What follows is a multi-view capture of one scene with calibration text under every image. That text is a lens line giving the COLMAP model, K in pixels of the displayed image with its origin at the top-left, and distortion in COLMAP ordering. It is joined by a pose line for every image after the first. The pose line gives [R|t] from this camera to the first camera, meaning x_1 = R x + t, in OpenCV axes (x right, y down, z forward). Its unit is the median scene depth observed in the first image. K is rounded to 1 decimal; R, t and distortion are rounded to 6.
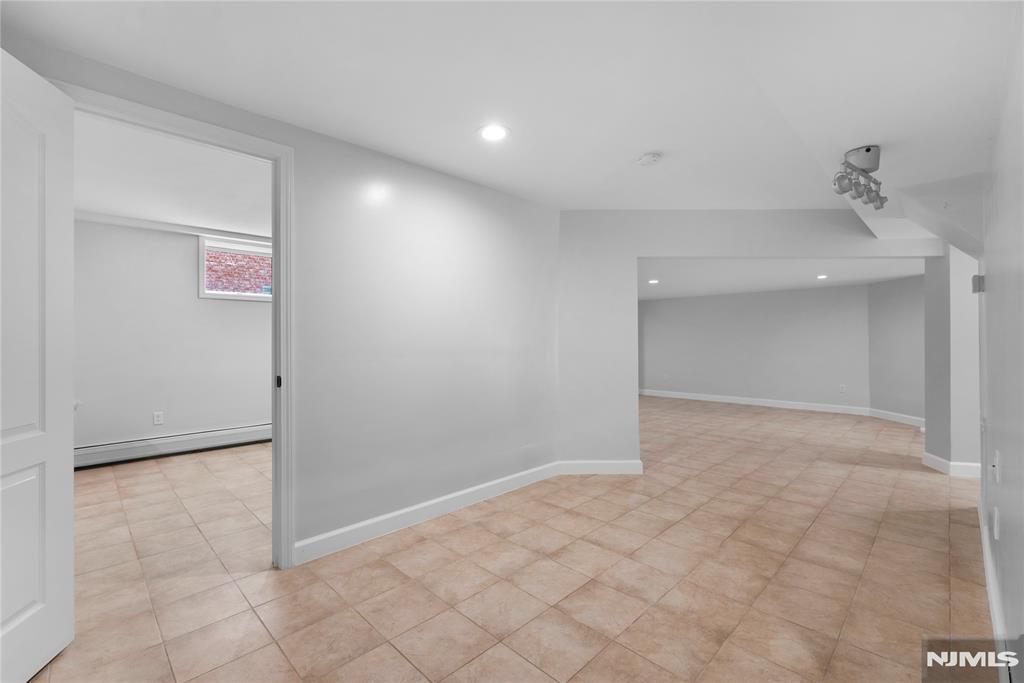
lens RADIAL K [[441.4, 0, 512.5], [0, 441.4, 335.9], [0, 0, 1]] dist [-0.002304, -0.000354]
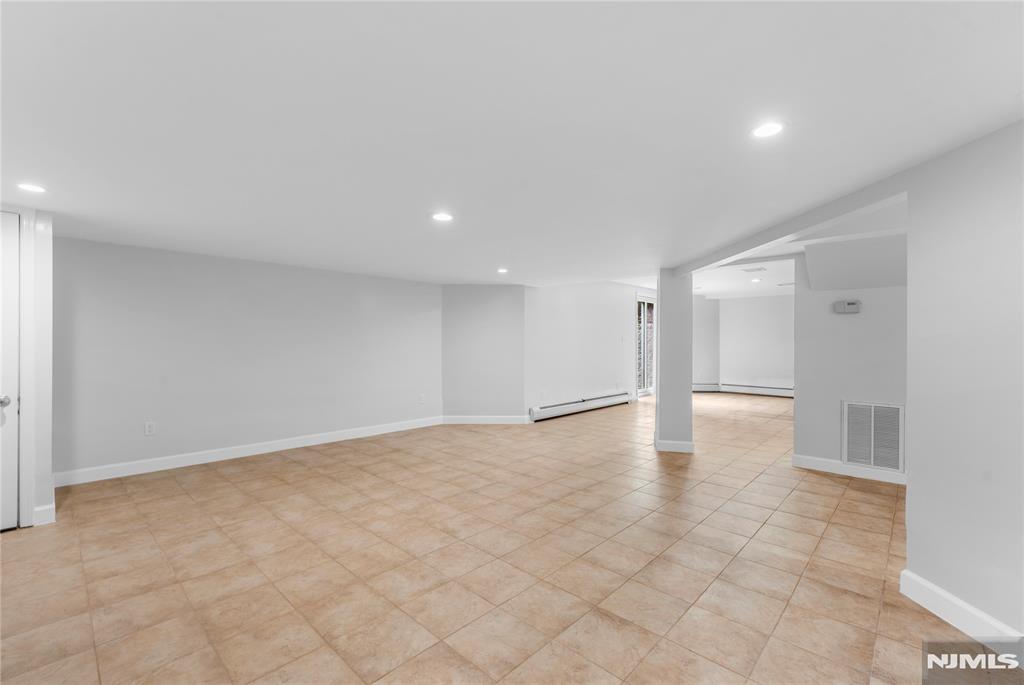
lens RADIAL K [[449.3, 0, 512.1], [0, 449.3, 340.1], [0, 0, 1]] dist [-0.001103, -0.000175]
pose [[-0.041745, 0.004544, 0.999118, -0.149869], [-0.011454, 0.999922, -0.005027, 0.007760], [-0.999063, -0.011654, -0.041690, 0.953268]]
